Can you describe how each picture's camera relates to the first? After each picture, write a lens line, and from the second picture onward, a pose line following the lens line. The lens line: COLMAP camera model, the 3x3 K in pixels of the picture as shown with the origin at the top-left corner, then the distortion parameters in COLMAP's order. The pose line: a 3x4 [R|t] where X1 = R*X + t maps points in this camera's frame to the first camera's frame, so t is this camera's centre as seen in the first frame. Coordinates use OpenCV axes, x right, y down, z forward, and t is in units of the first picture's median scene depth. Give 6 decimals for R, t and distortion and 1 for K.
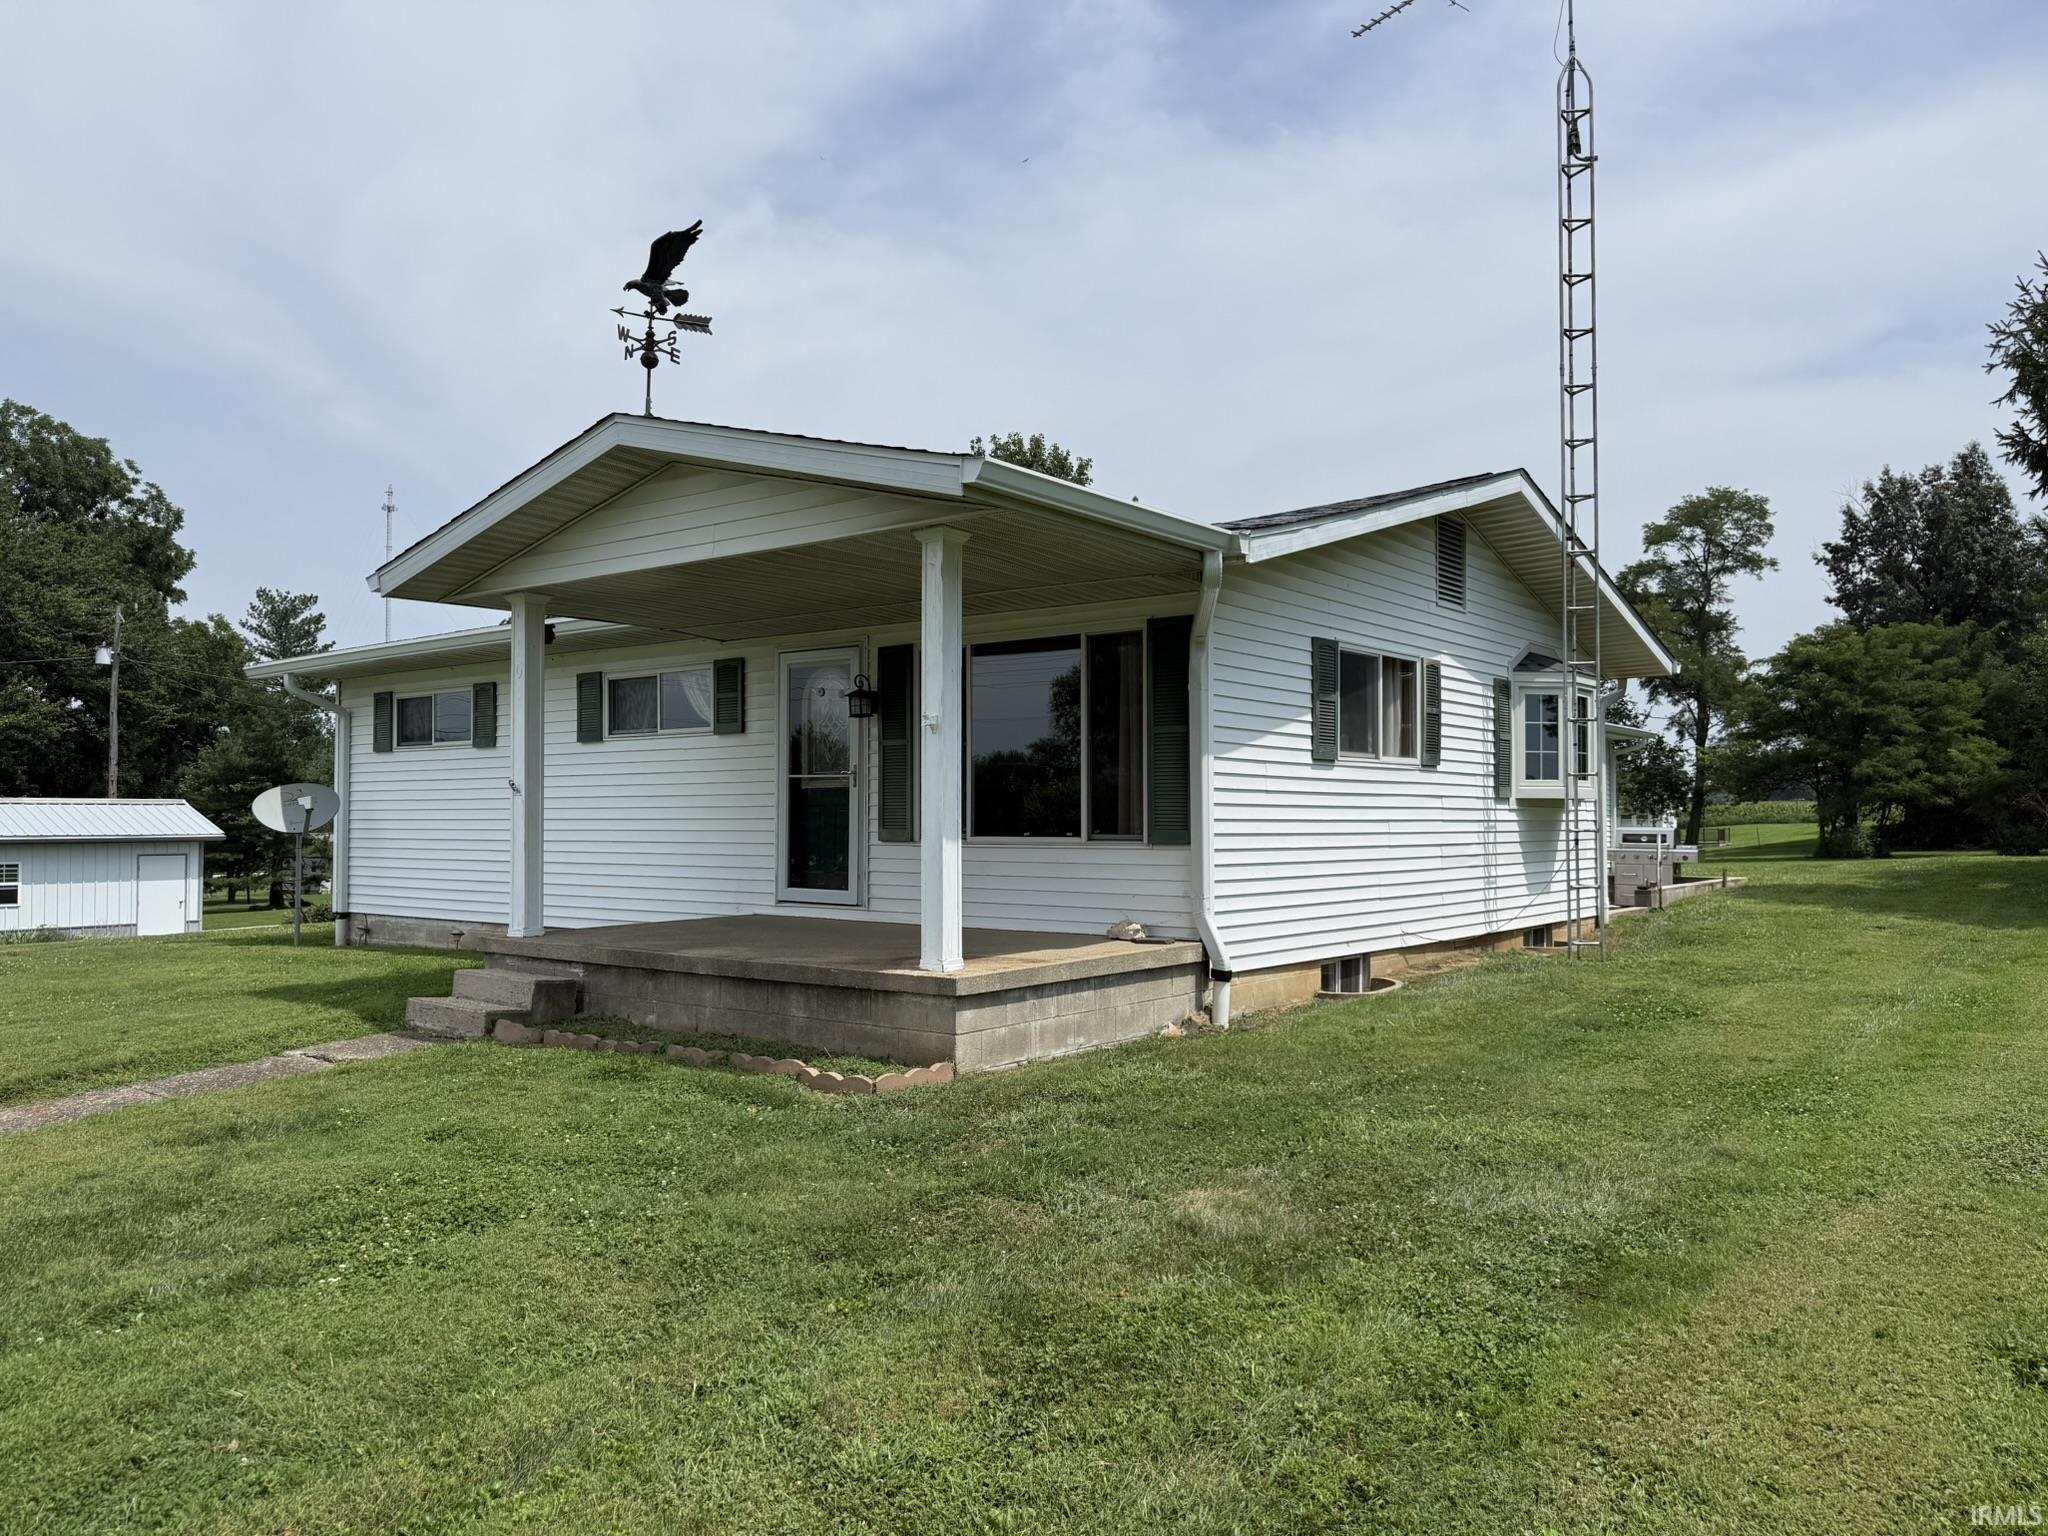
lens RADIAL K [[1436.1, 0, 1038.1], [0, 1436.1, 773.1], [0, 0, 1]] dist [0.125297, -0.166406]
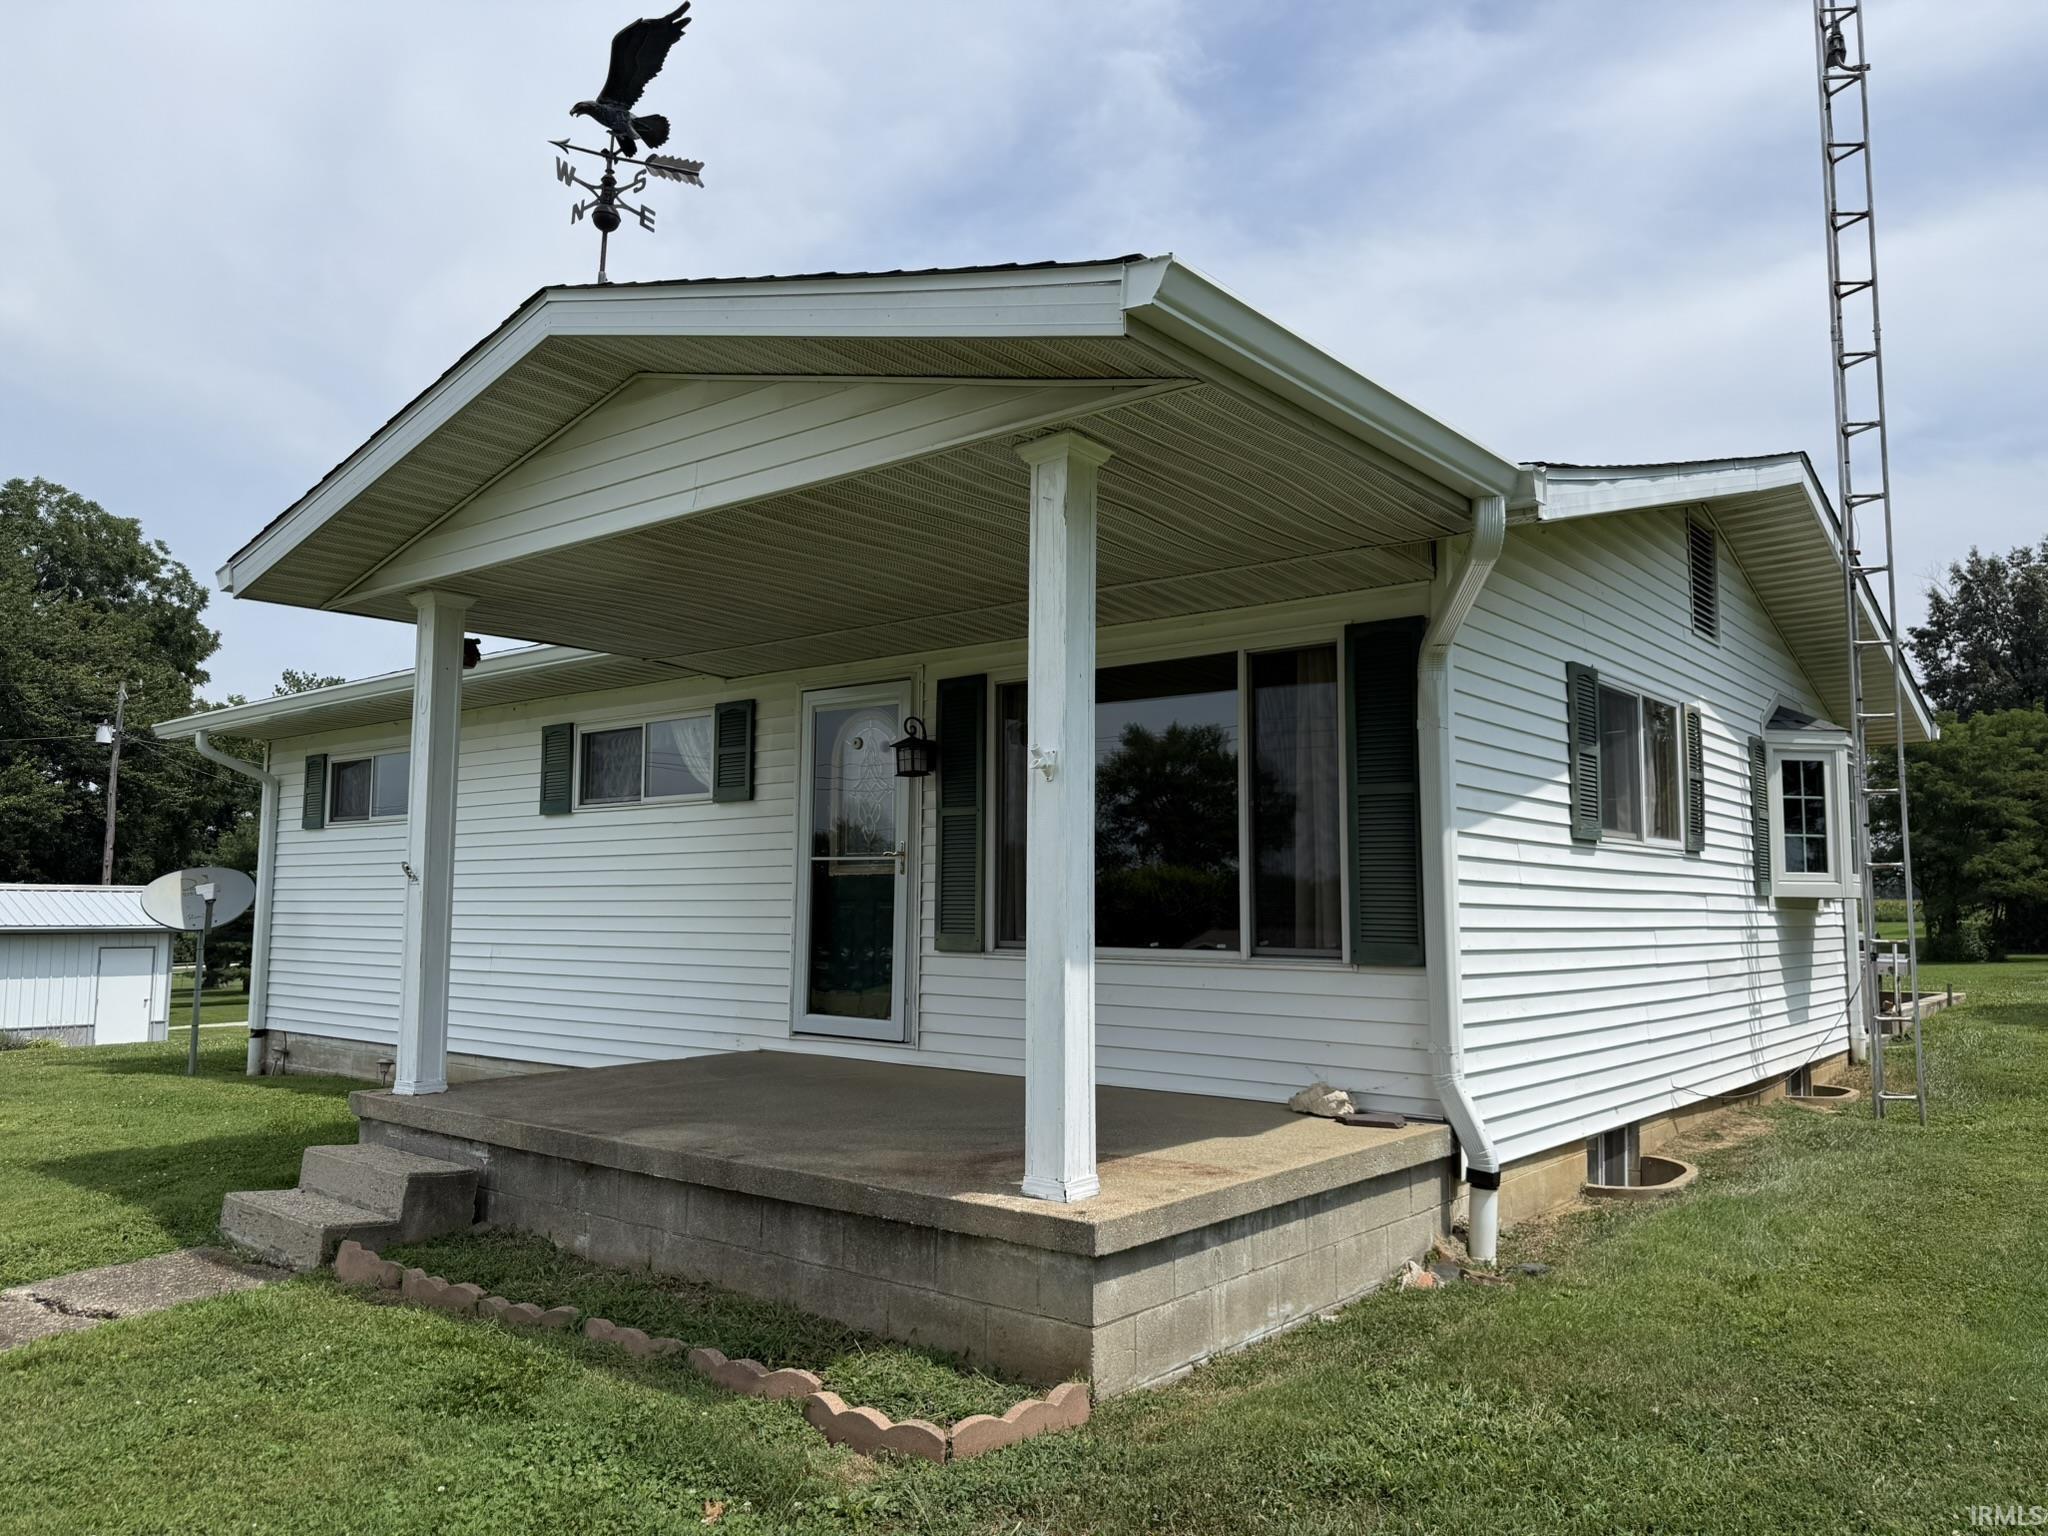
lens RADIAL K [[1438.7, 0, 1041.2], [0, 1438.7, 759.2], [0, 0, 1]] dist [0.106126, -0.129806]
pose [[0.999769, 0.004828, -0.020945, -0.040619], [-0.006322, 0.997396, -0.071840, 0.003453], [0.020544, 0.071956, 0.997196, 0.264103]]
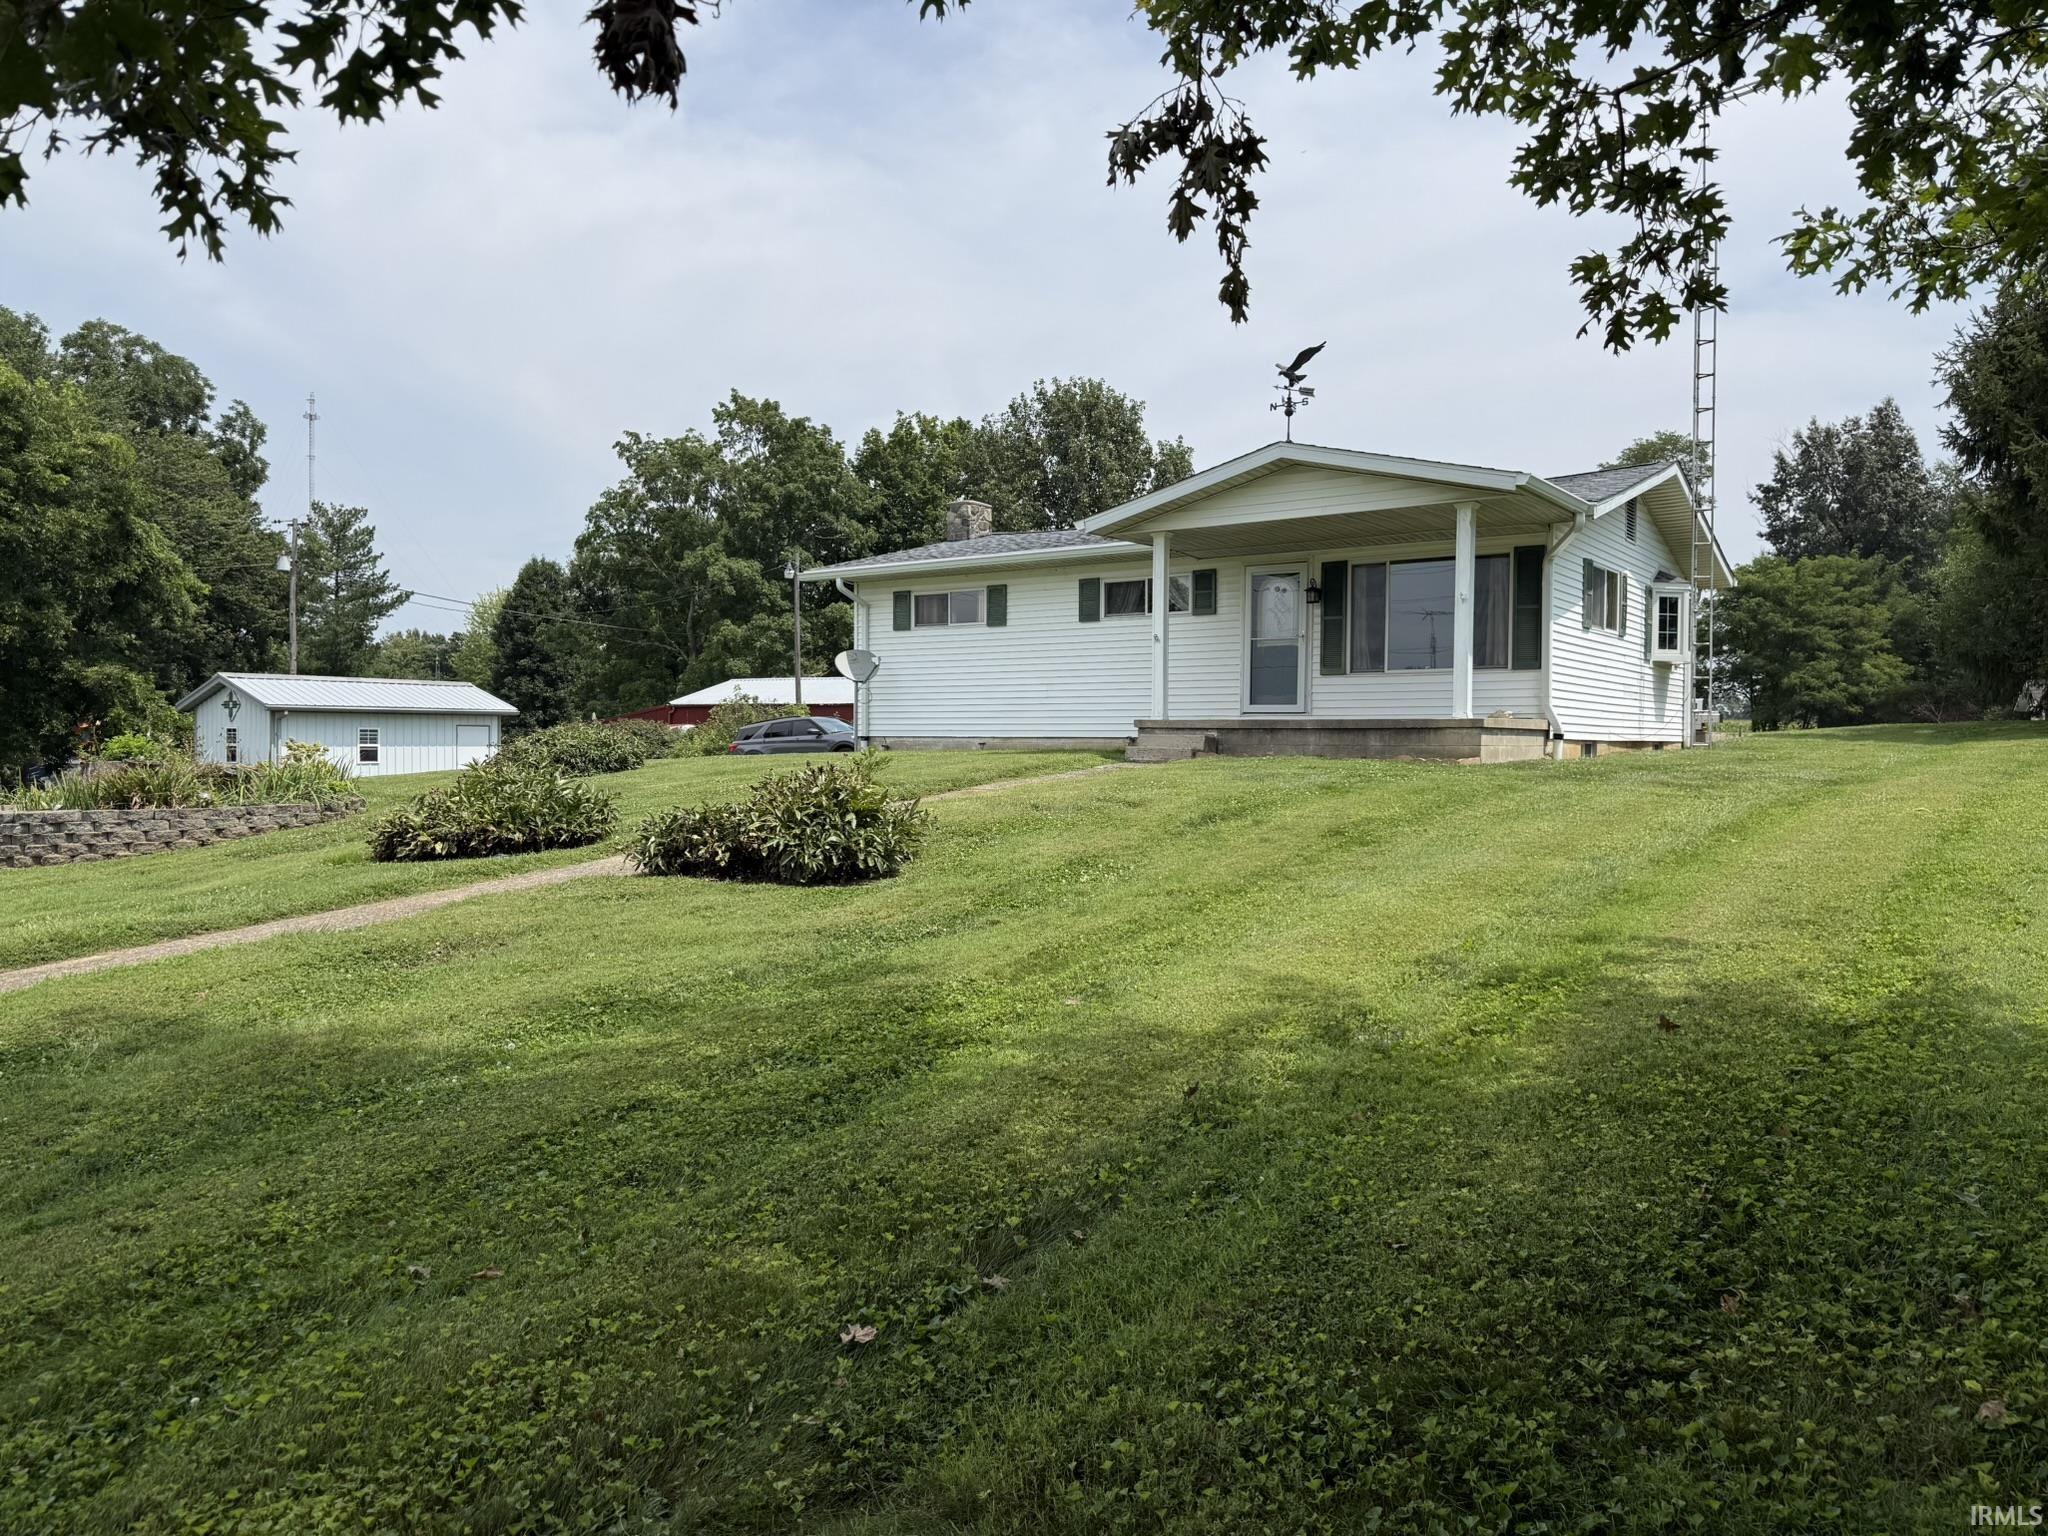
lens RADIAL K [[1444.5, 0, 1036.1], [0, 1444.5, 765.8], [0, 0, 1]] dist [0.133141, -0.196737]
pose [[0.998261, 0.005706, 0.058676, -0.514326], [-0.008465, 0.998865, 0.046874, 0.071572], [-0.058342, -0.047289, 0.997176, -0.678567]]
